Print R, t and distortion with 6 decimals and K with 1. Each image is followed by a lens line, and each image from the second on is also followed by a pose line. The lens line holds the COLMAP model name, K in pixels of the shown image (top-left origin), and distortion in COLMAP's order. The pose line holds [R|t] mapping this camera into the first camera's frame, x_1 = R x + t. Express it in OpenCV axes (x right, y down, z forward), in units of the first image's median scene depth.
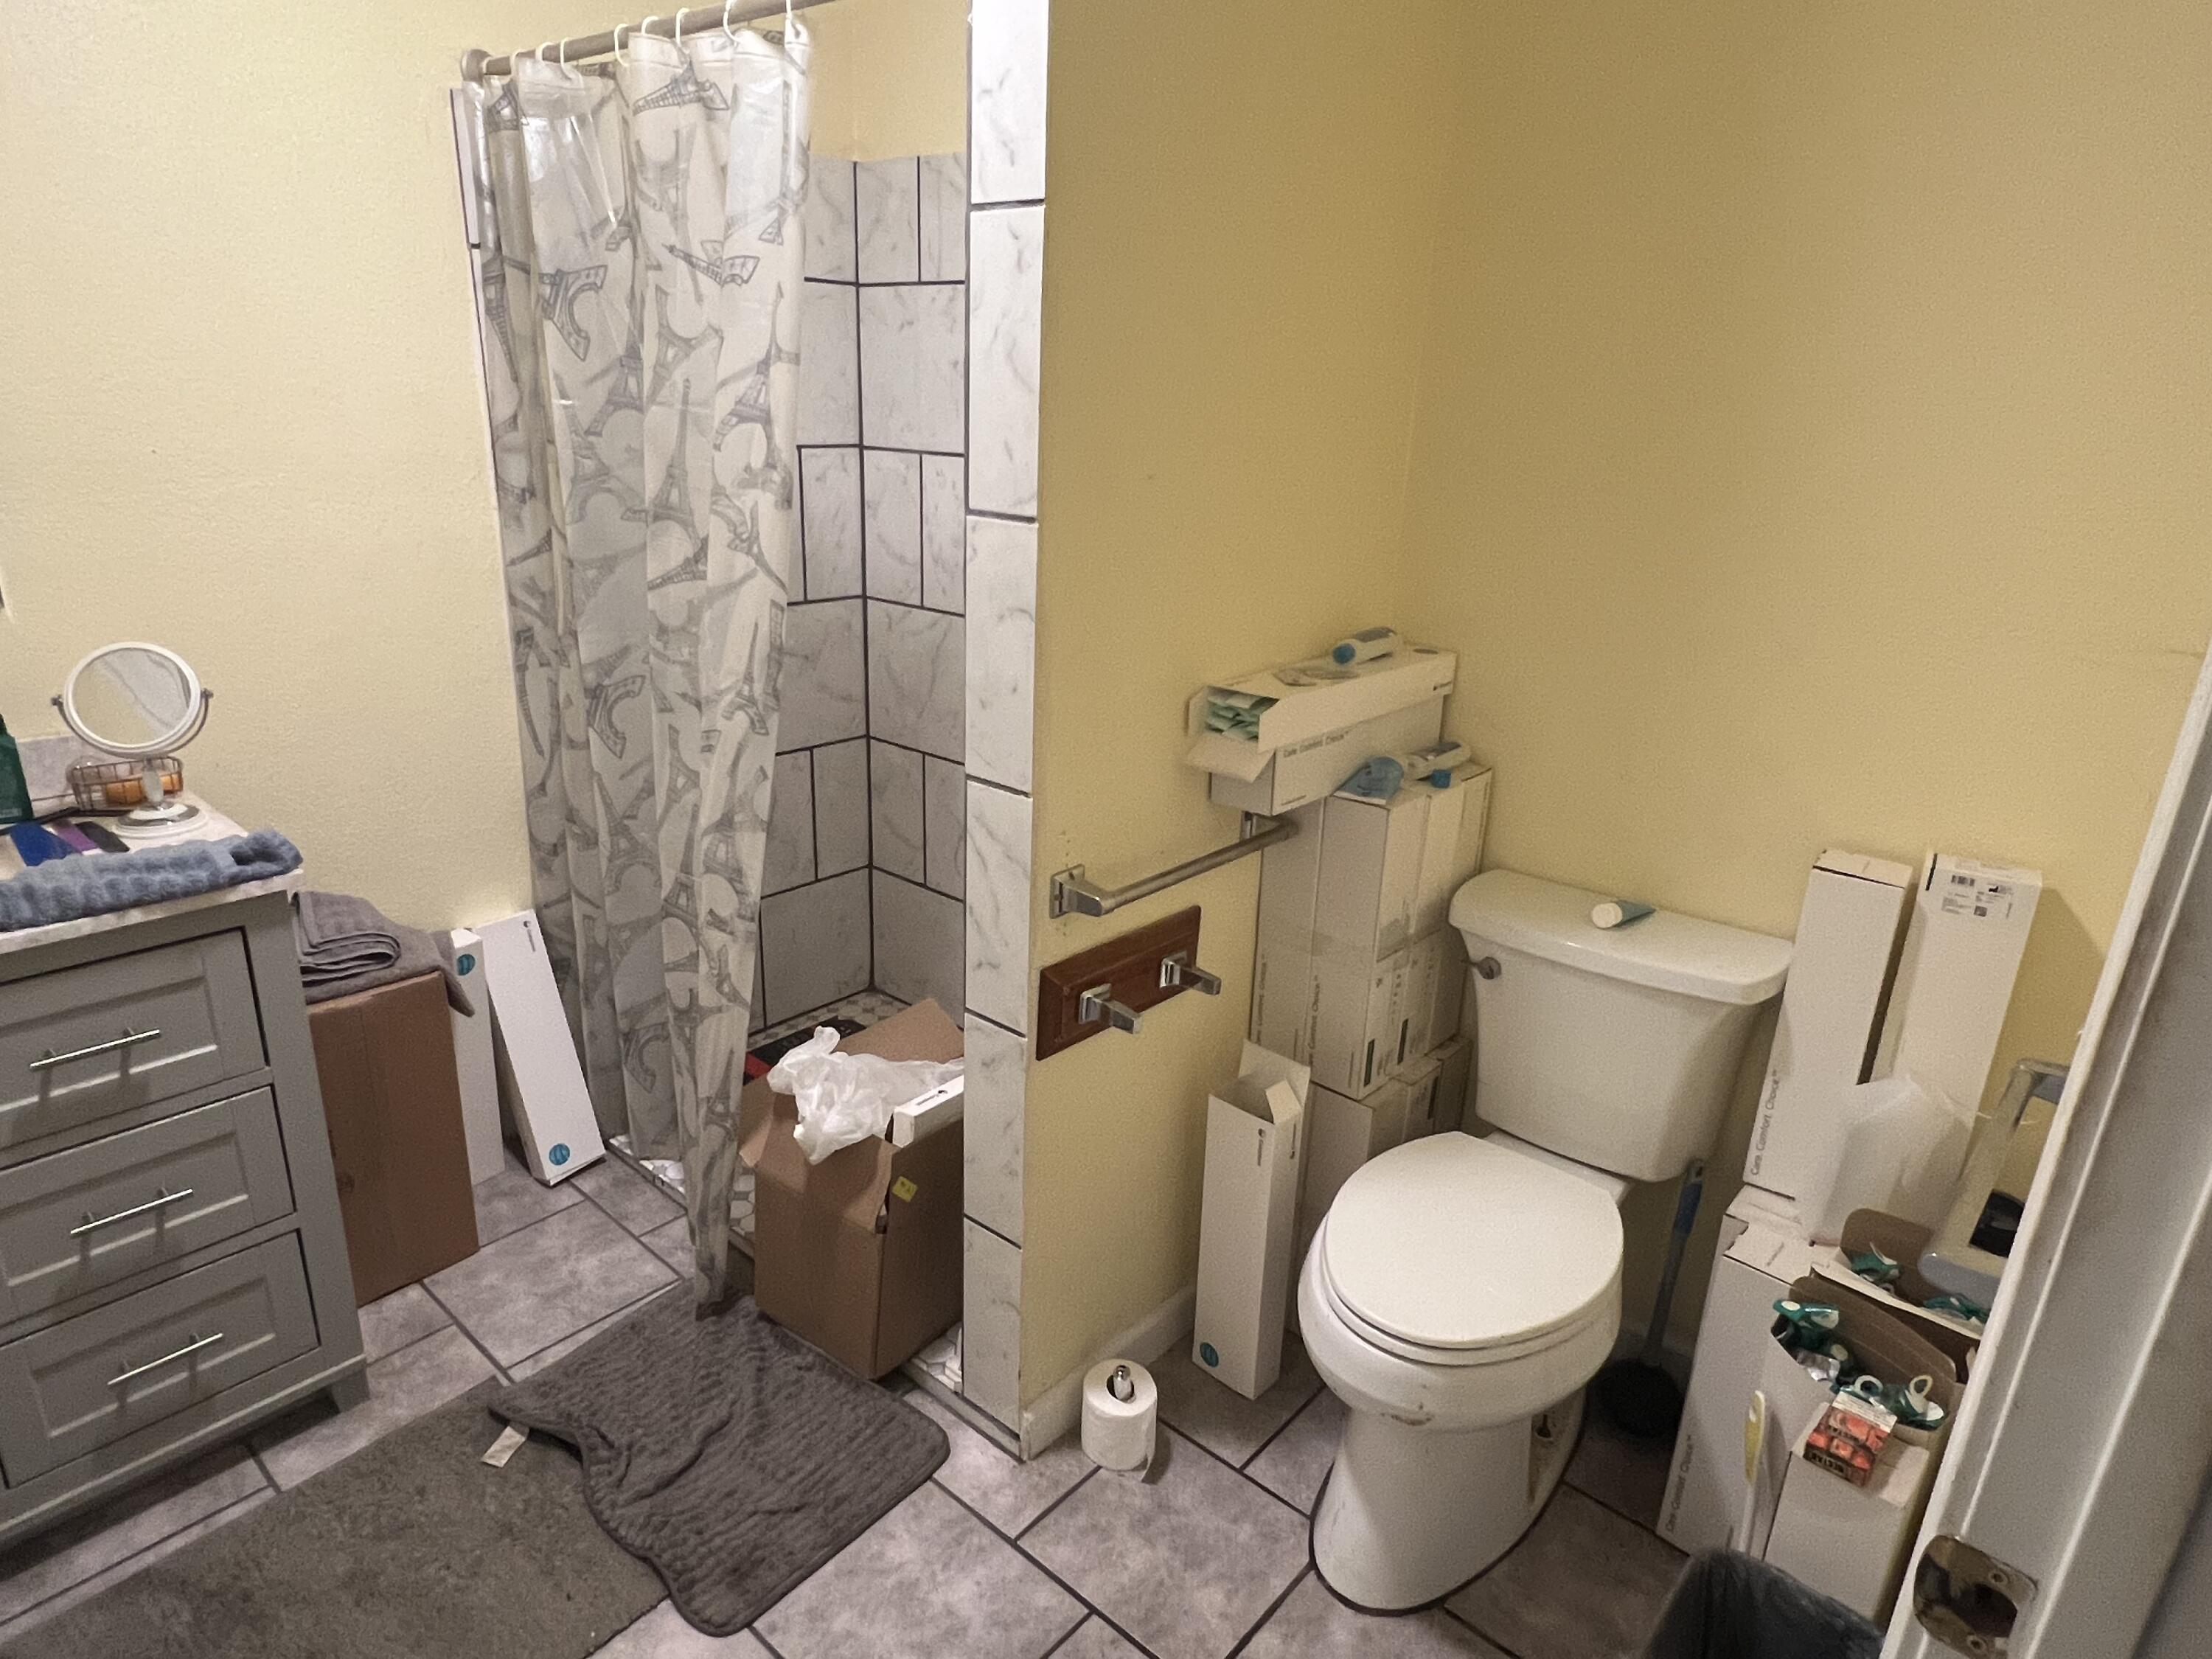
lens RADIAL K [[1310.2, 0, 1105.6], [0, 1310.2, 829.2], [0, 0, 1]] dist [0.001015, 0.001504]
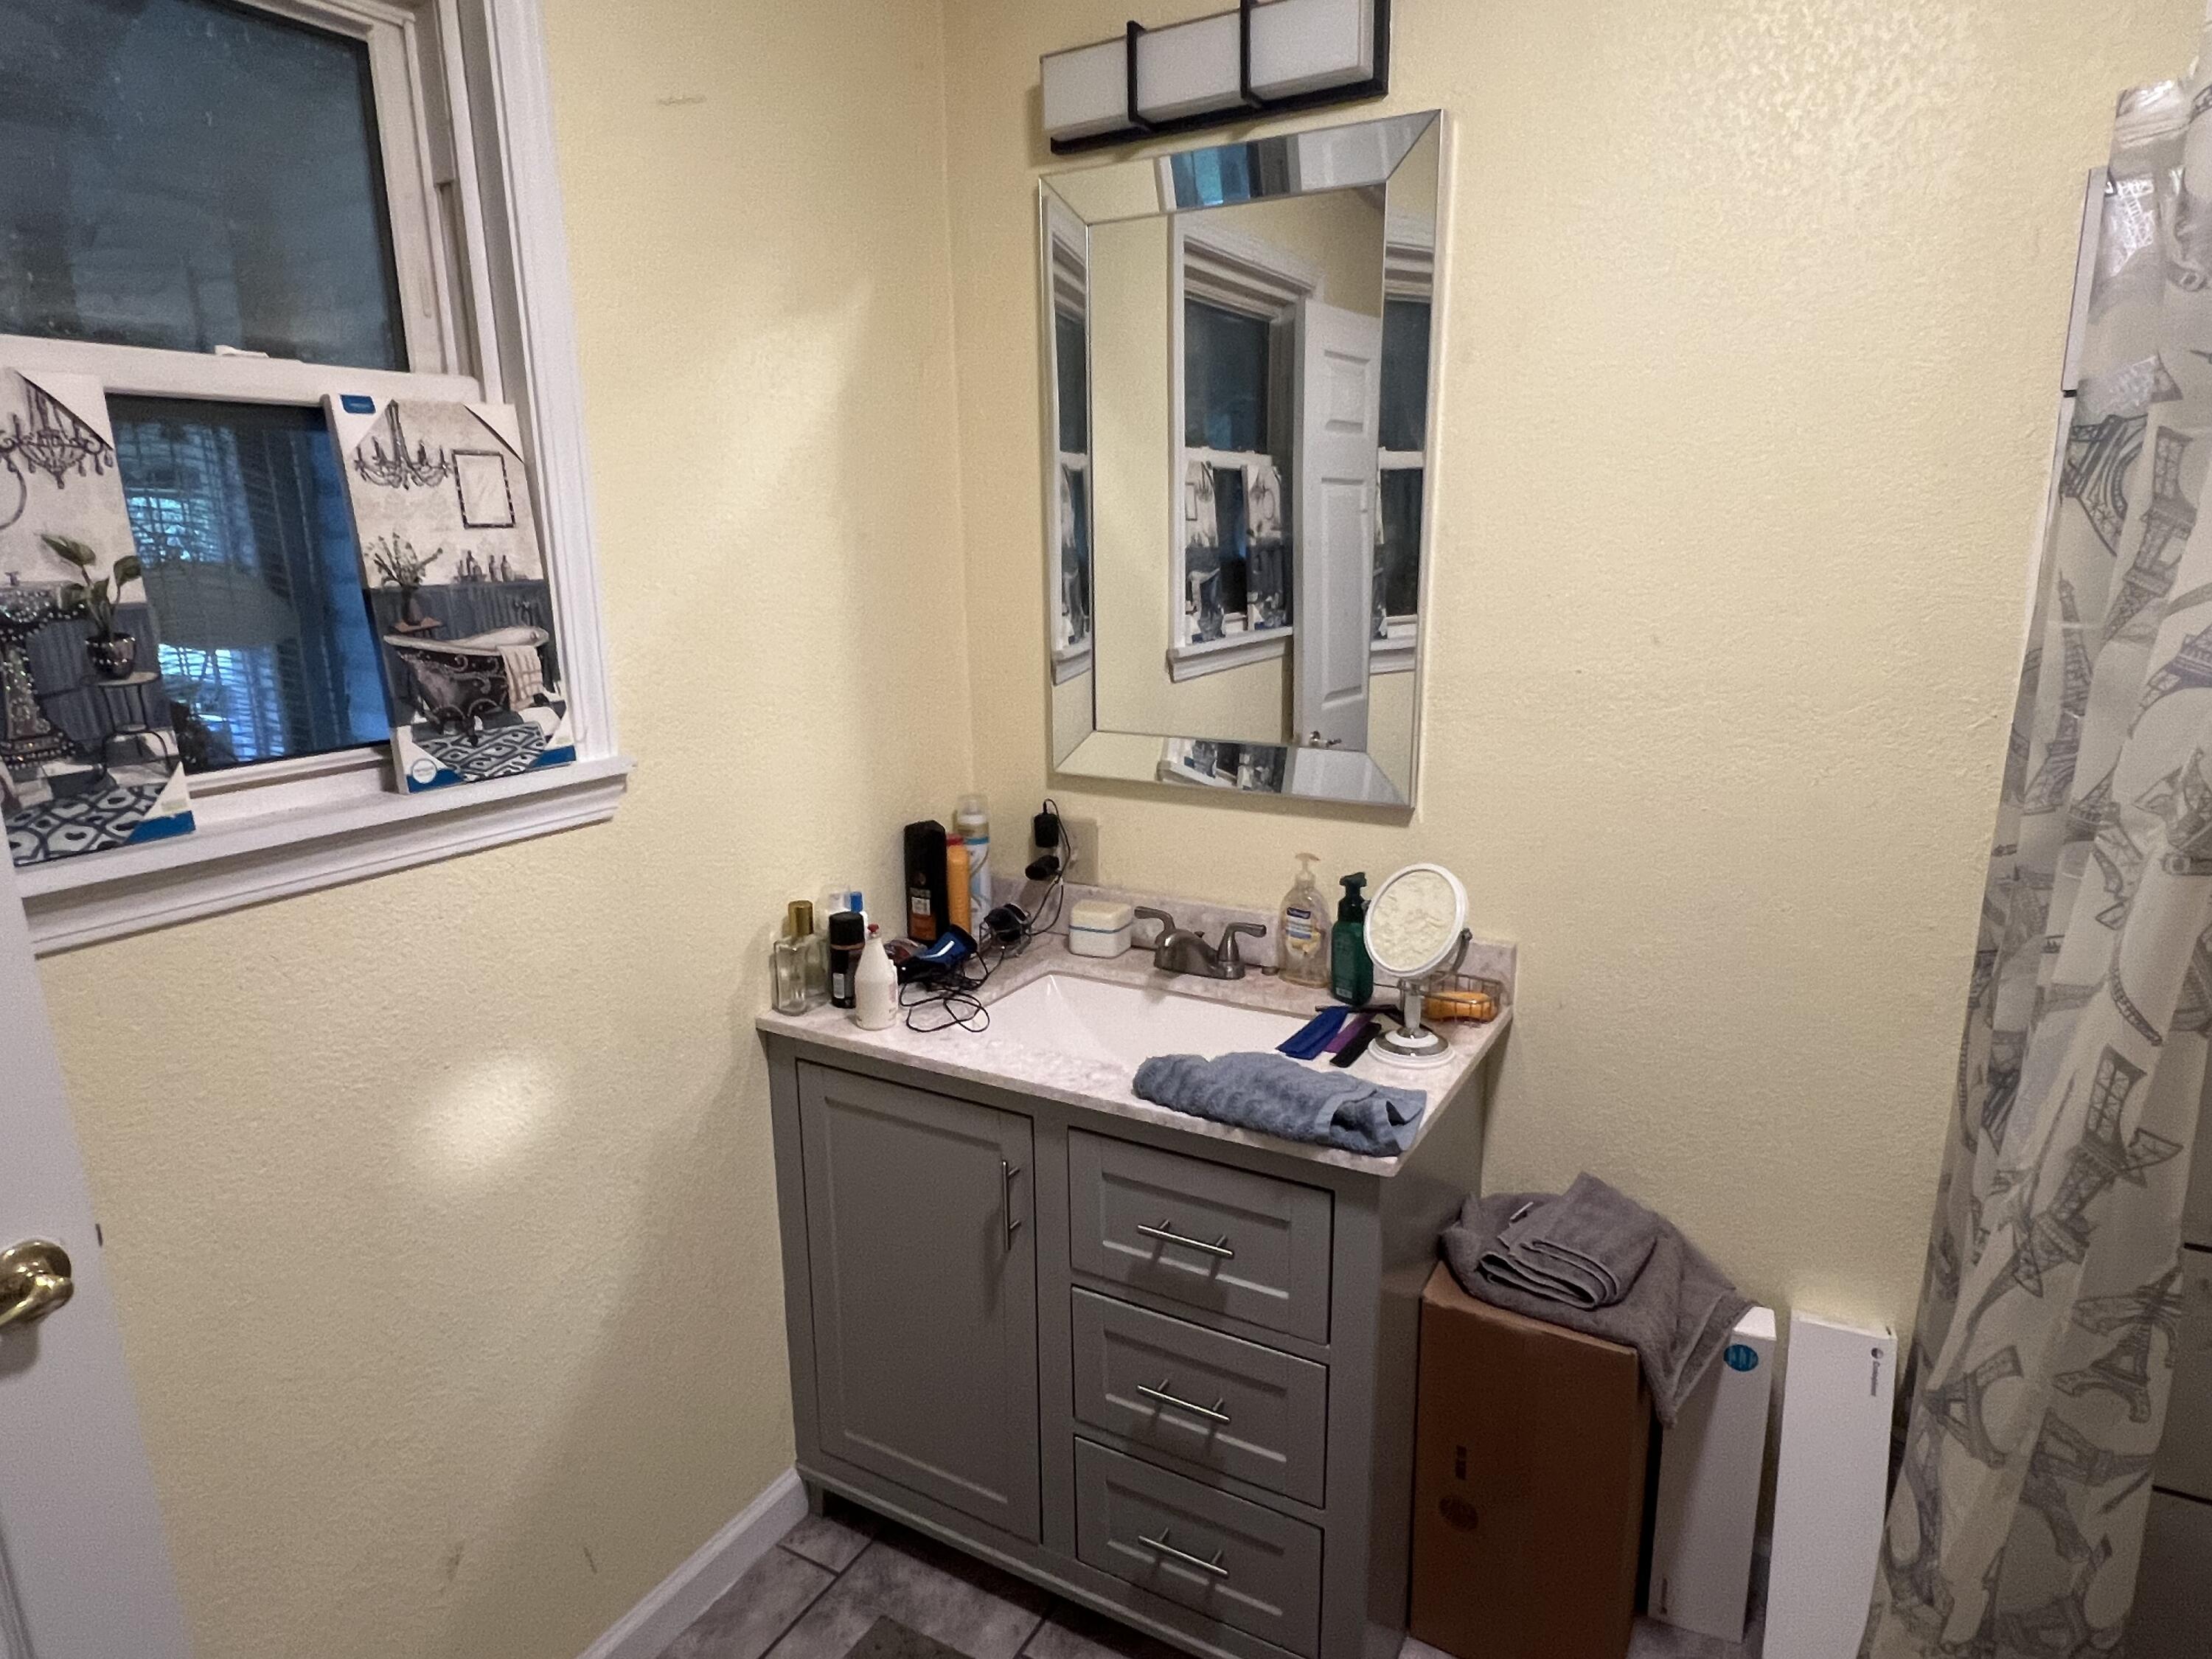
lens RADIAL K [[1310.2, 0, 1105.7], [0, 1310.2, 840.7], [0, 0, 1]] dist [0.001015, 0.001504]
pose [[0.191557, 0.183745, -0.964129, 0.135493], [-0.292847, 0.948275, 0.122539, -0.218289], [0.936775, 0.258869, 0.235457, 0.578244]]
